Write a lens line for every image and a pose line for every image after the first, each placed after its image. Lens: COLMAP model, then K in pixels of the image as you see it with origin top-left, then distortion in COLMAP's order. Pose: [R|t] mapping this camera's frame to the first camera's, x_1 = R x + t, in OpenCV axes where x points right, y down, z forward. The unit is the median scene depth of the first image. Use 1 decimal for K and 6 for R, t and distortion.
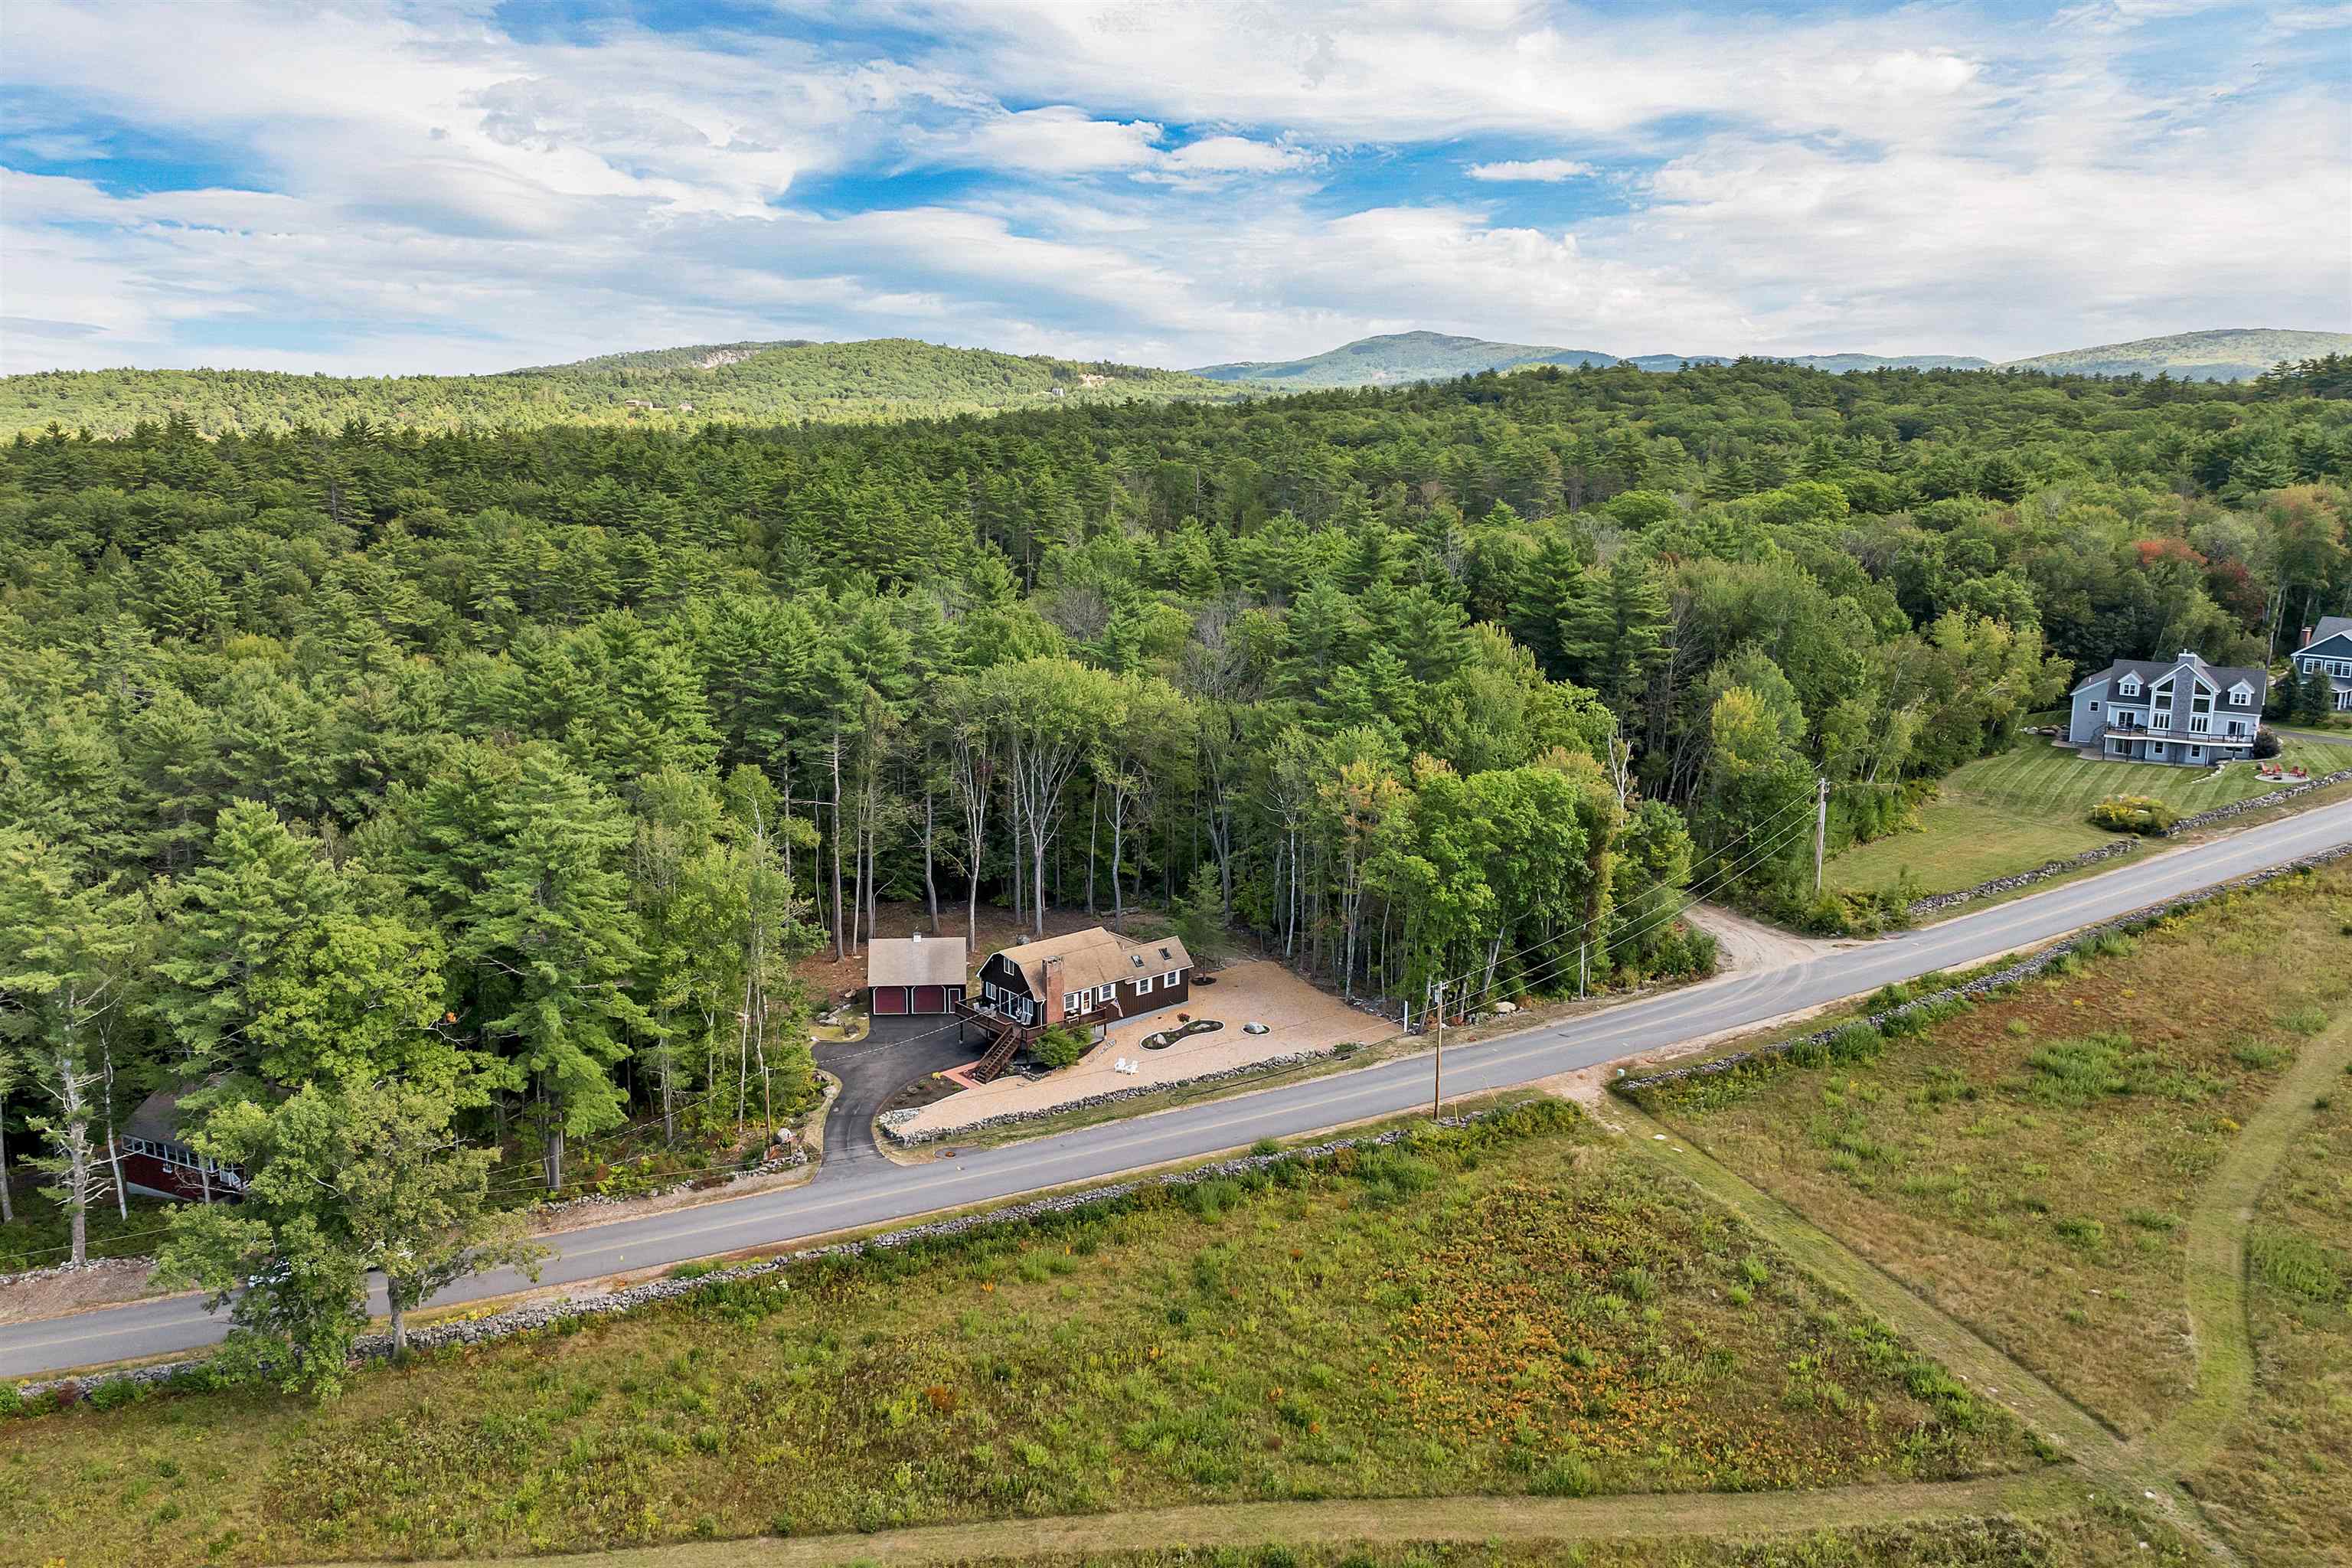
lens RADIAL K [[1752.6, 0, 1038.3], [0, 1752.6, 723.9], [0, 0, 1]] dist [-0.027920, -0.009787]
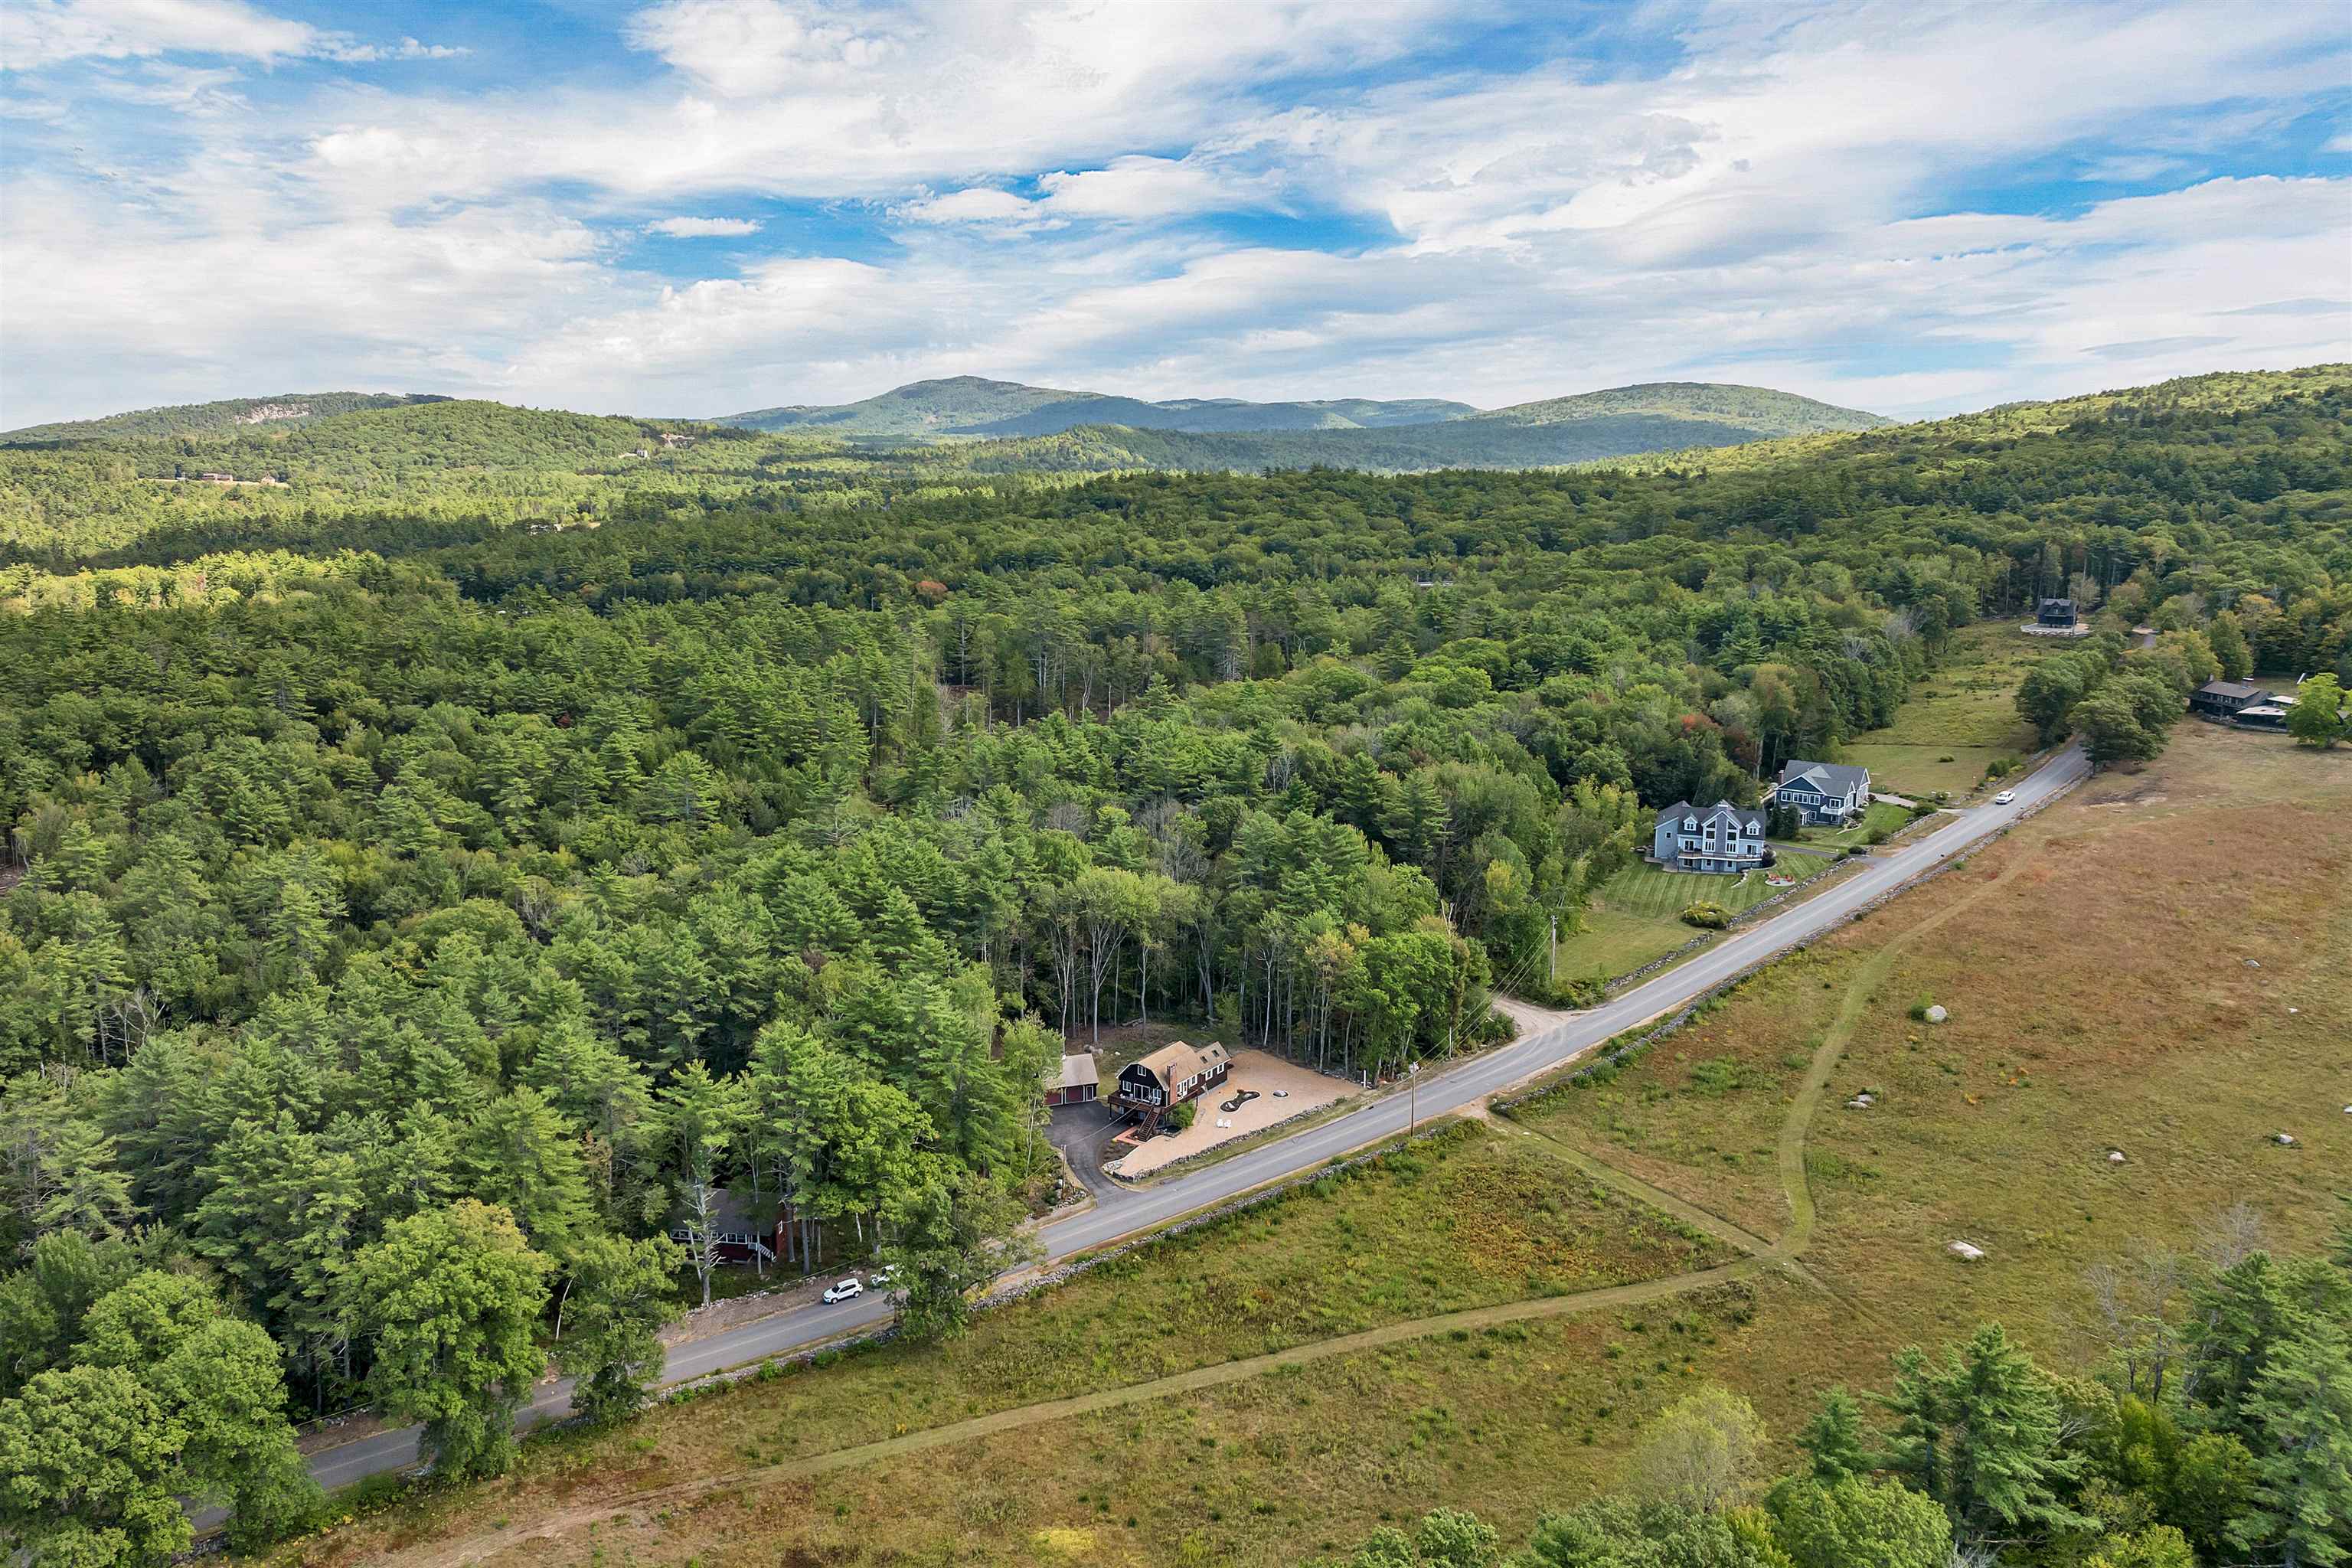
lens RADIAL K [[1752.6, 0, 1038.3], [0, 1752.6, 723.9], [0, 0, 1]] dist [-0.027920, -0.009787]
pose [[0.967000, -0.042402, 0.251224, -0.515947], [0.047190, 0.998801, -0.013062, -0.175528], [-0.250369, 0.024486, 0.967841, -0.606060]]
